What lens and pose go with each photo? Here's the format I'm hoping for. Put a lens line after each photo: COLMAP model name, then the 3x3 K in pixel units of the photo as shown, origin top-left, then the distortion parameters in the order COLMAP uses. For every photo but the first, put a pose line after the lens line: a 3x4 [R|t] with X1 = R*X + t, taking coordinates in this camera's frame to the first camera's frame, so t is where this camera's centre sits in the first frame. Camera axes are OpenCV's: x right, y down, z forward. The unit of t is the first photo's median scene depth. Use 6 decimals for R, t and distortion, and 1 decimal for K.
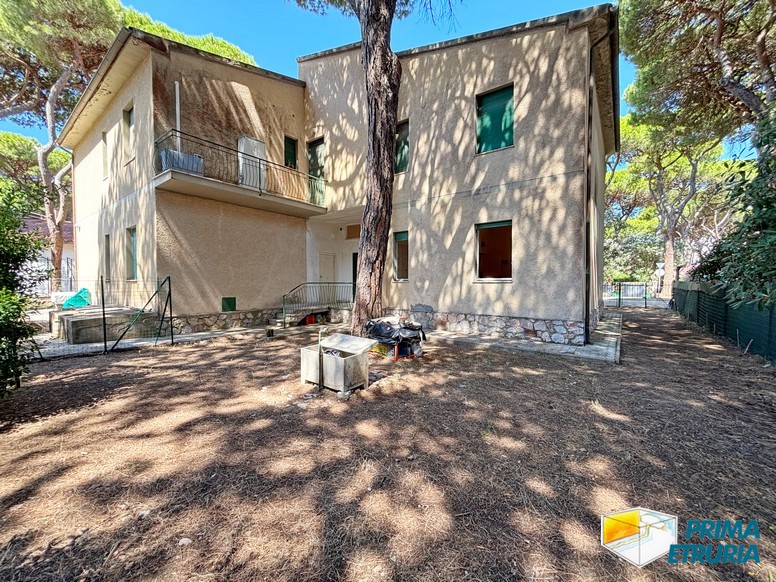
lens RADIAL K [[313.0, 0, 388.1], [0, 313.0, 290.6], [0, 0, 1]] dist [-0.000590, -0.000825]
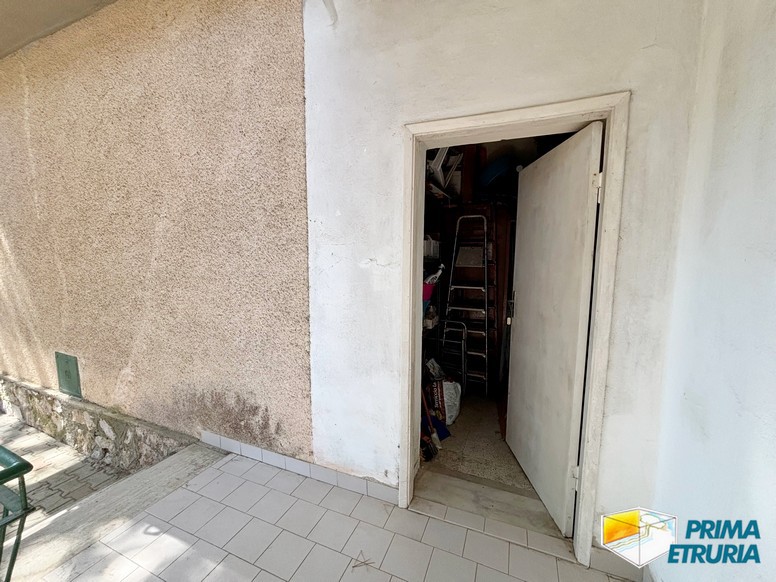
lens RADIAL K [[313.0, 0, 389.3], [0, 313.0, 292.0], [0, 0, 1]] dist [-0.000590, -0.000825]
pose [[0.249931, 0.108123, -0.962208, -0.115701], [-0.034924, 0.994106, 0.102636, -0.086060], [0.967634, 0.007952, 0.252234, 1.212925]]
